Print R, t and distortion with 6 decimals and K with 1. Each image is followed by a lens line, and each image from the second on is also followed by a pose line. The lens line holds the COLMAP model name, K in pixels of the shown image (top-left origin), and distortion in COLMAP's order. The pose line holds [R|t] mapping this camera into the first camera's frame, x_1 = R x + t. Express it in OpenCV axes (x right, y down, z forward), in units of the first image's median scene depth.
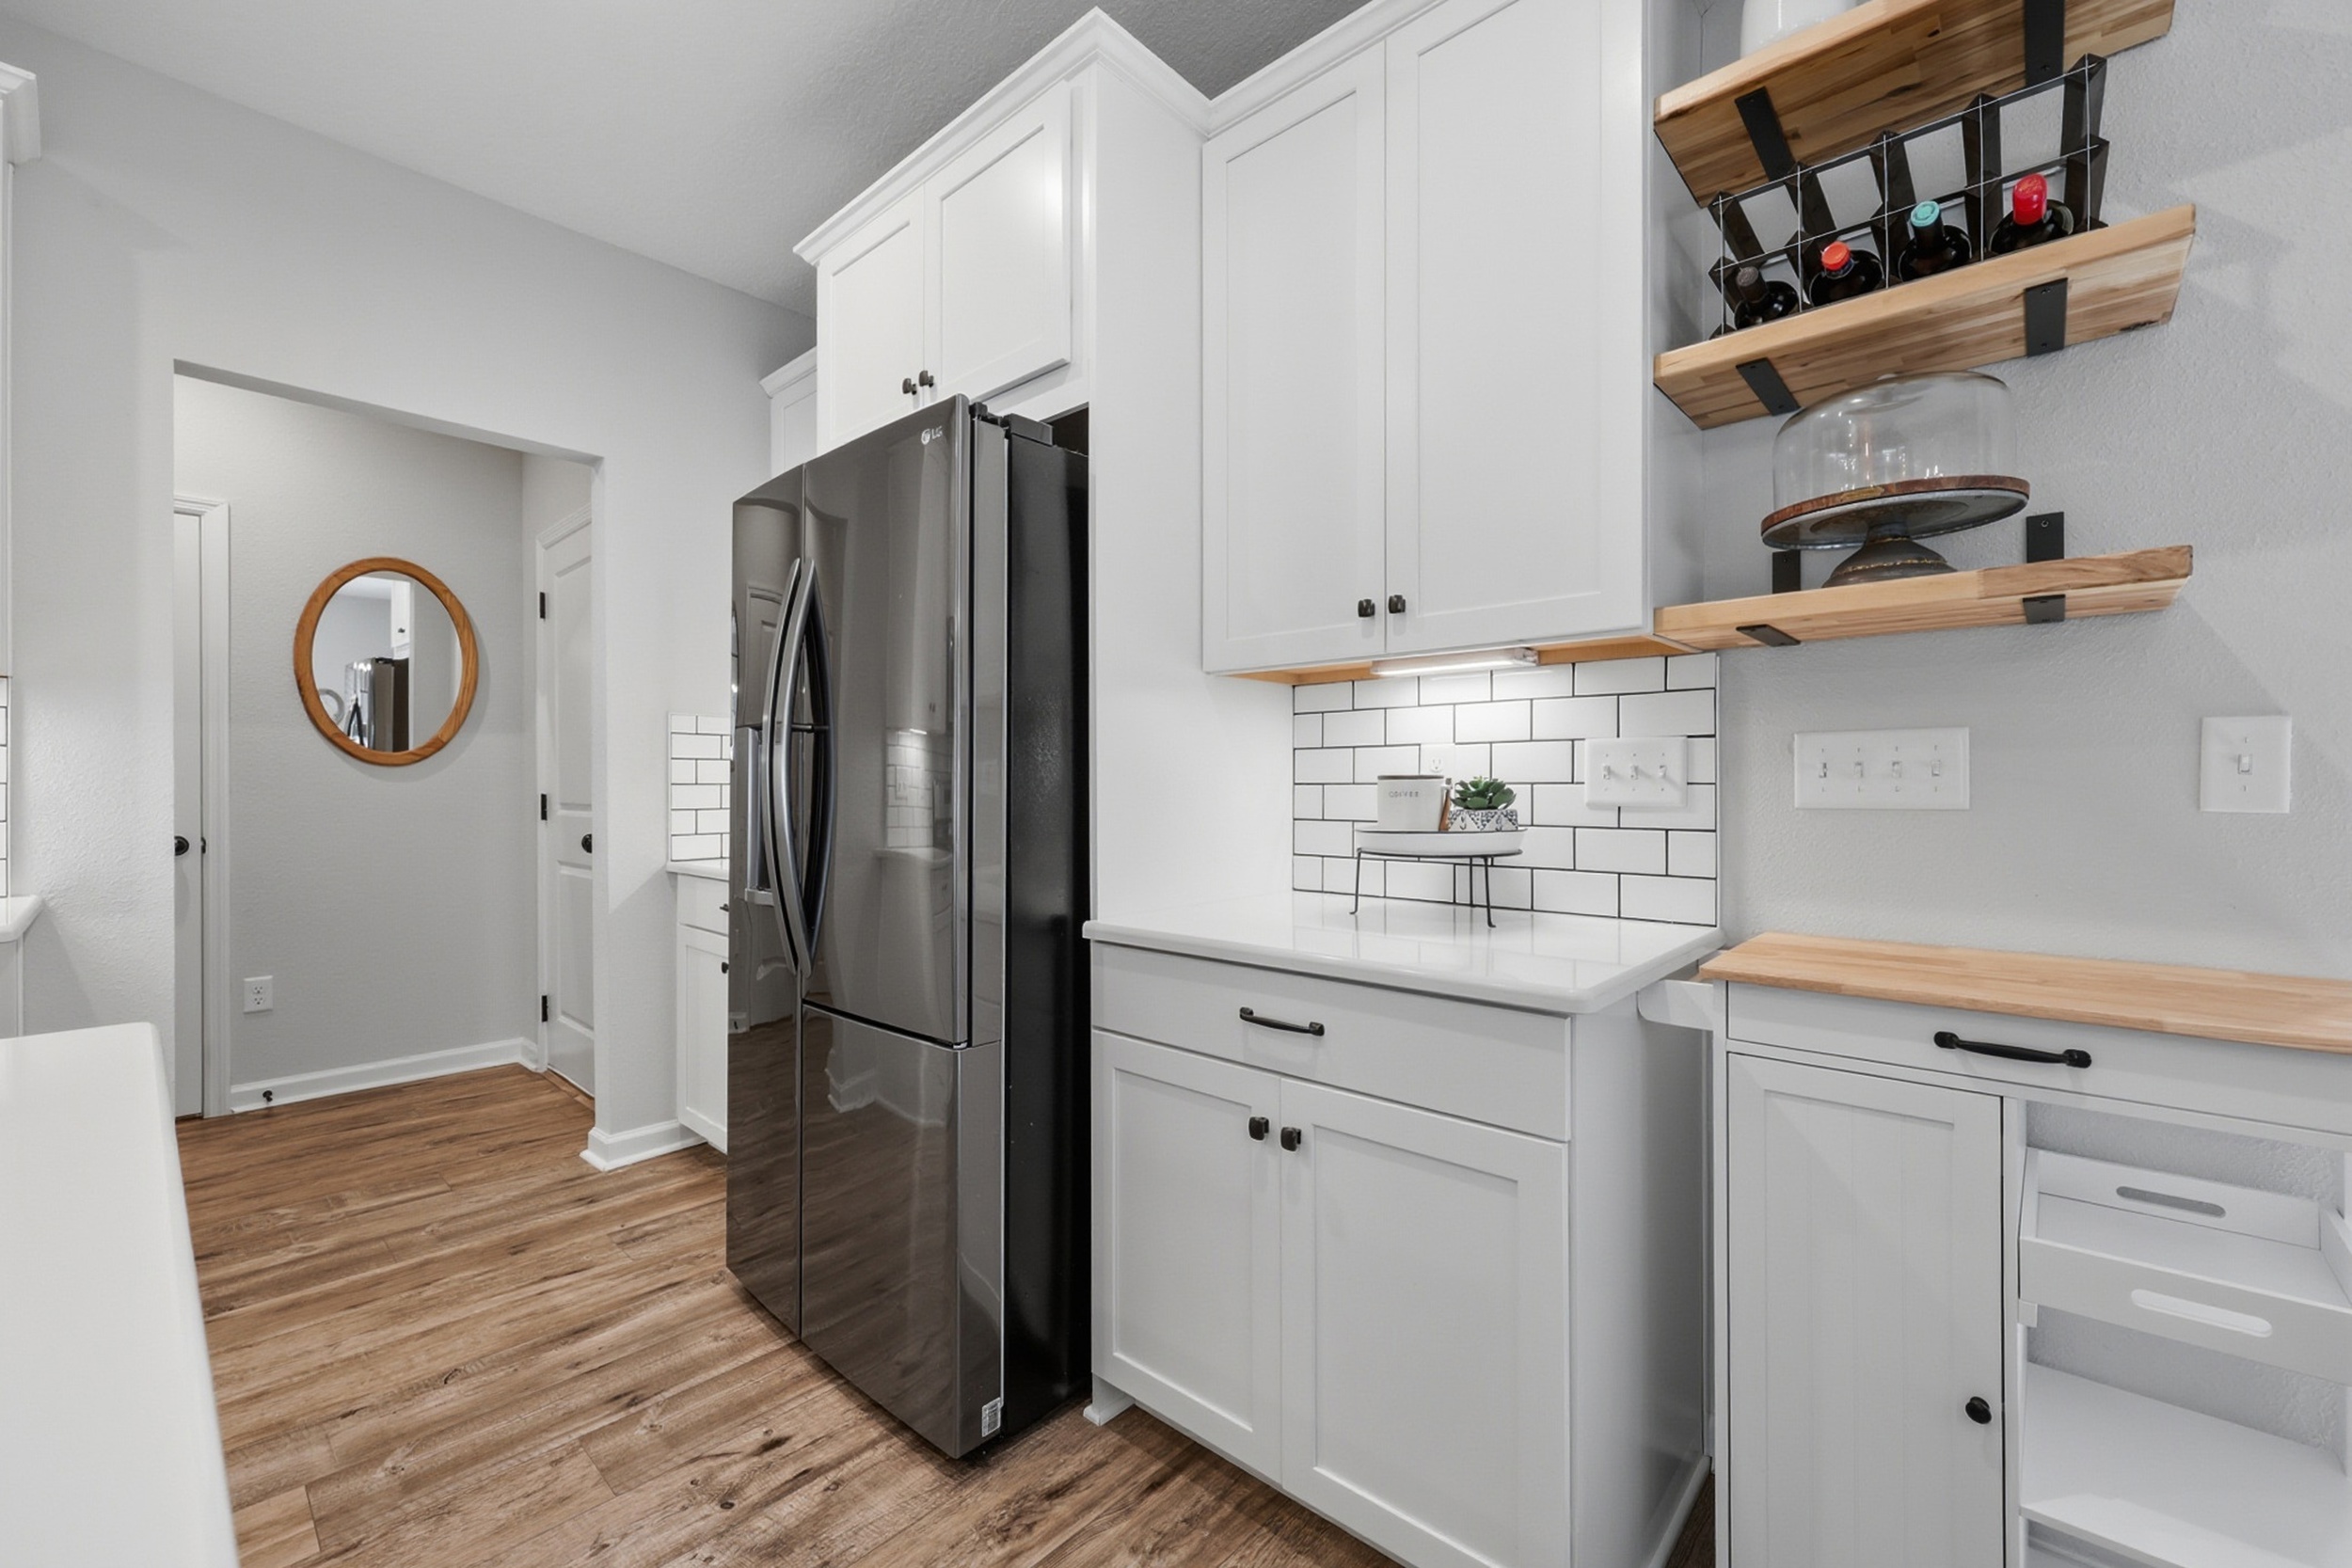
lens RADIAL K [[949.9, 0, 1188.3], [0, 949.9, 785.8], [0, 0, 1]] dist [-0.000391, -0.000248]
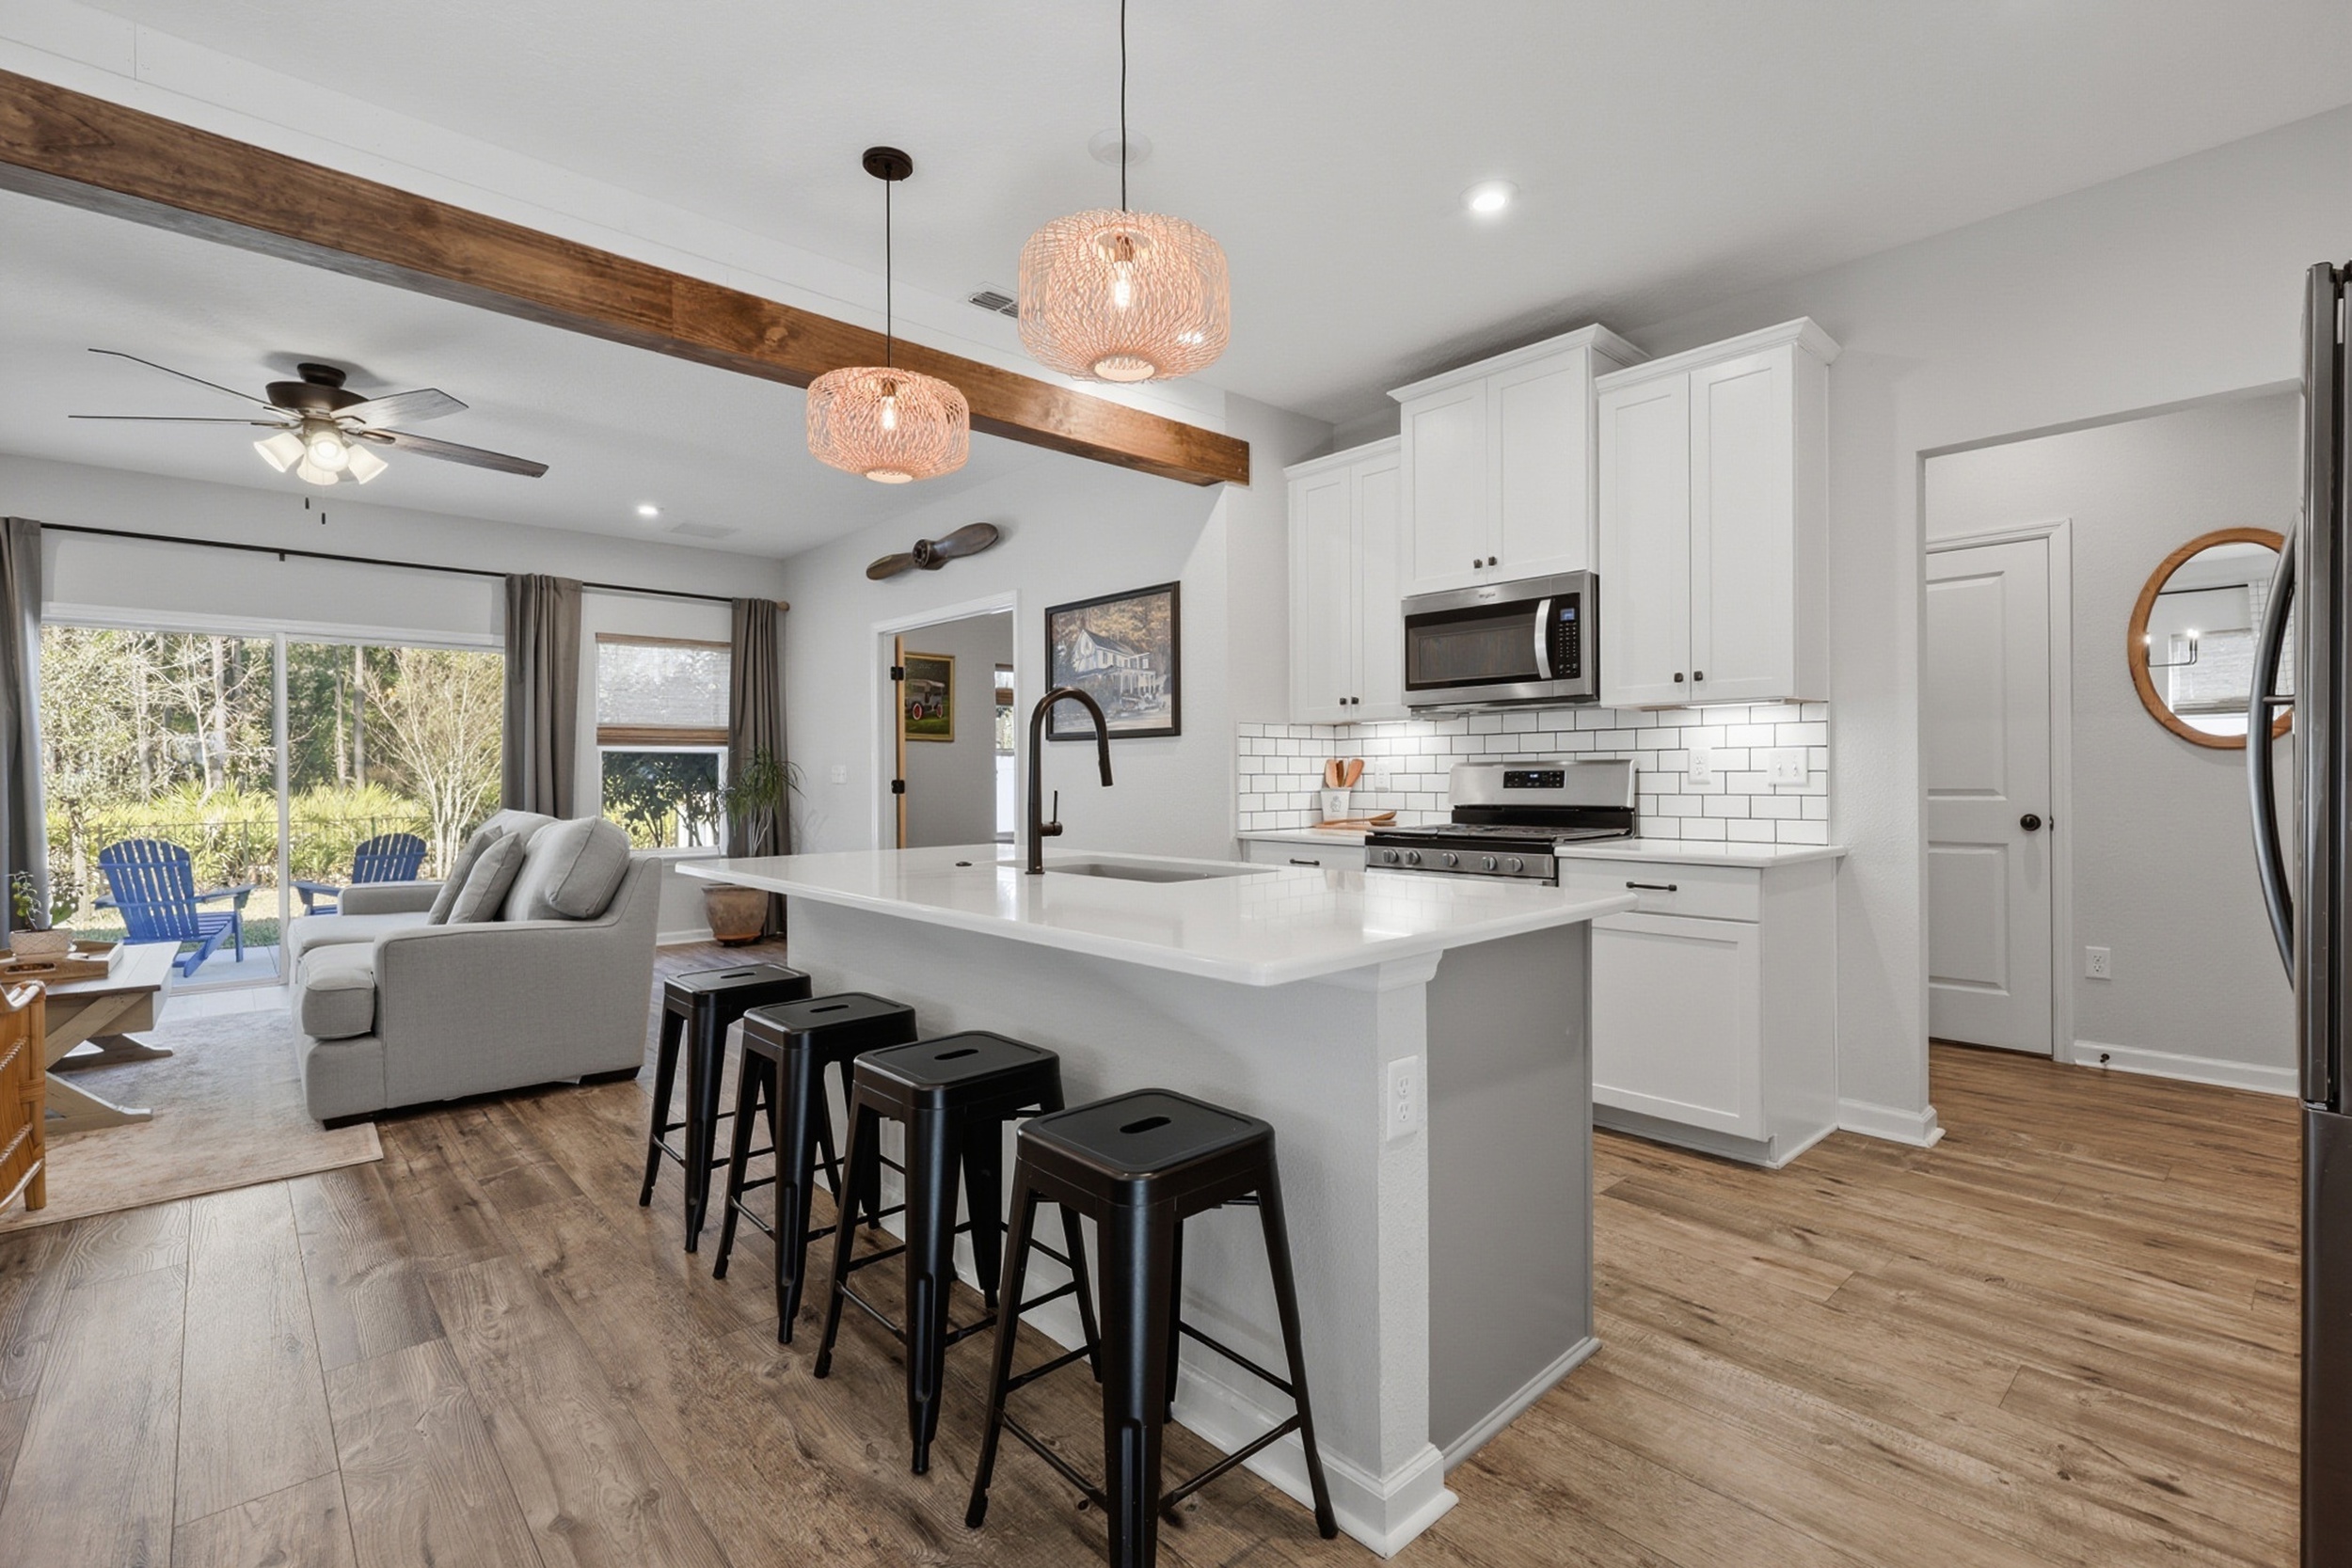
lens RADIAL K [[1061.8, 0, 1177.6], [0, 1061.8, 778.9], [0, 0, 1]] dist [0.003724, 0.000665]
pose [[-0.102741, 0.004170, -0.994699, 0.656506], [0.005551, 0.999978, 0.003619, -0.002178], [0.994693, -0.005150, -0.102762, 0.149609]]
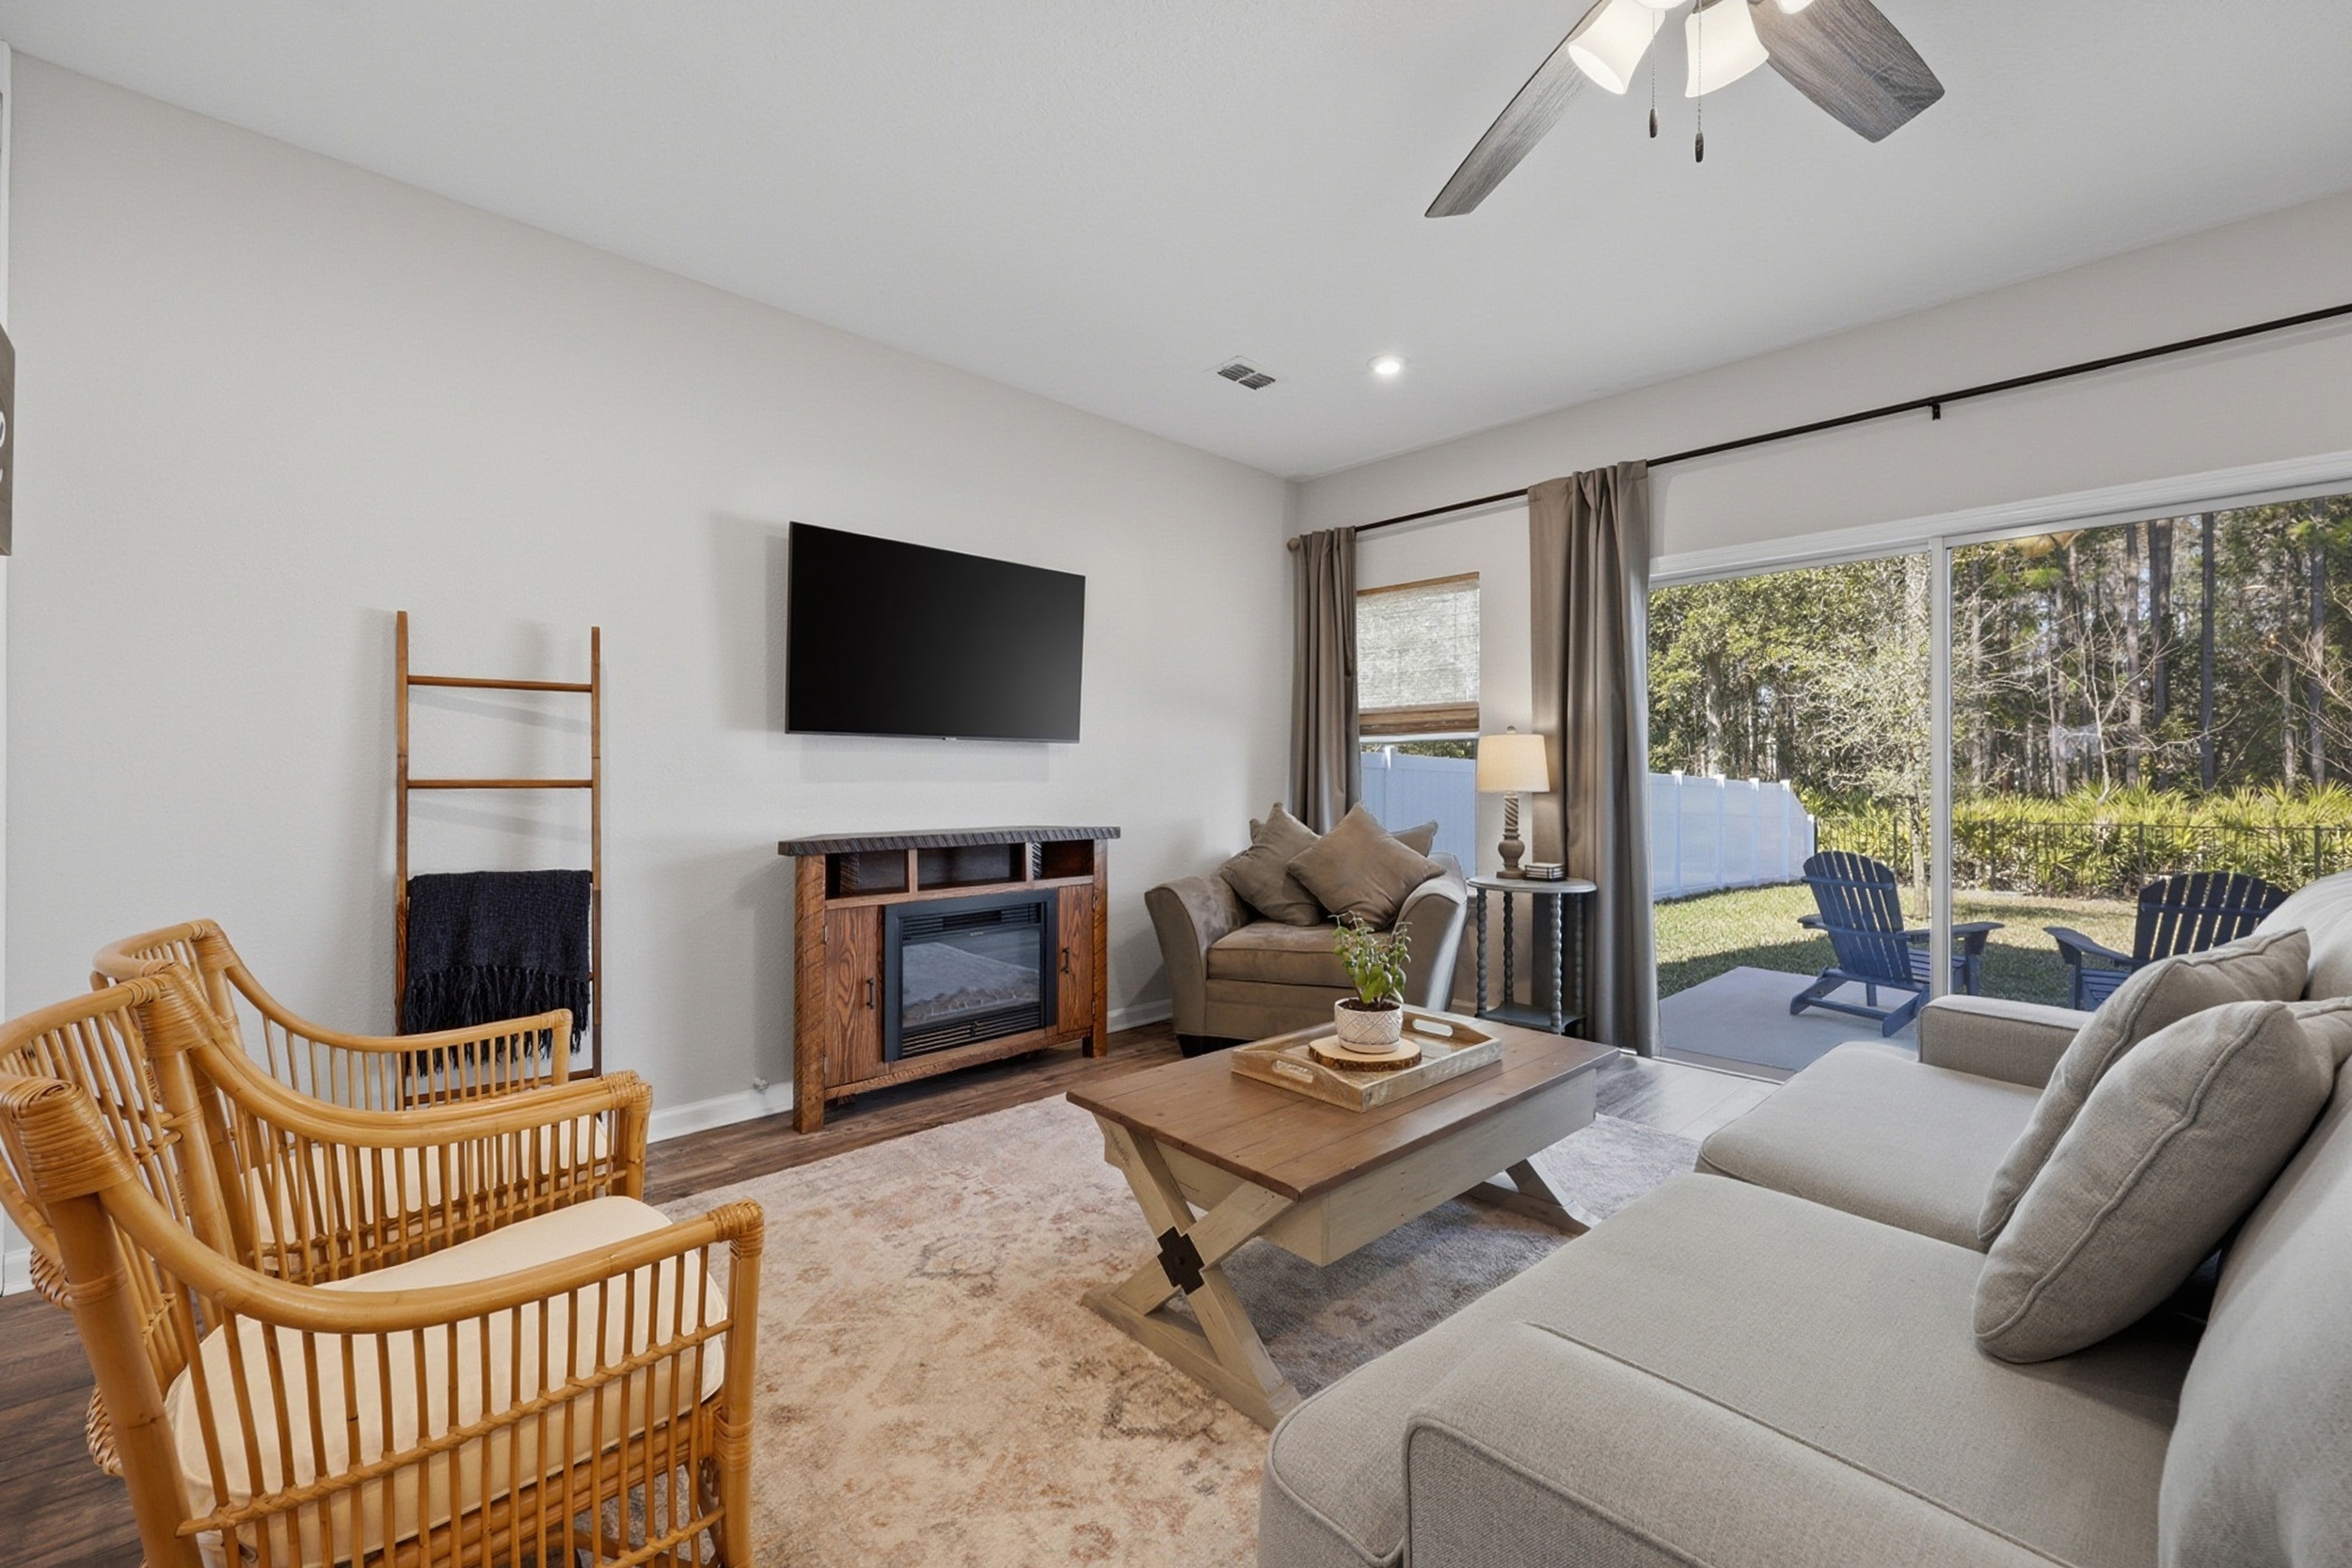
lens RADIAL K [[949.9, 0, 1170.2], [0, 949.9, 785.5], [0, 0, 1]] dist [-0.000391, -0.000248]
pose [[-0.996677, -0.000489, 0.081459, -1.179304], [0.000135, 0.999971, 0.007657, -0.004714], [-0.081460, 0.007642, -0.996647, -1.131266]]
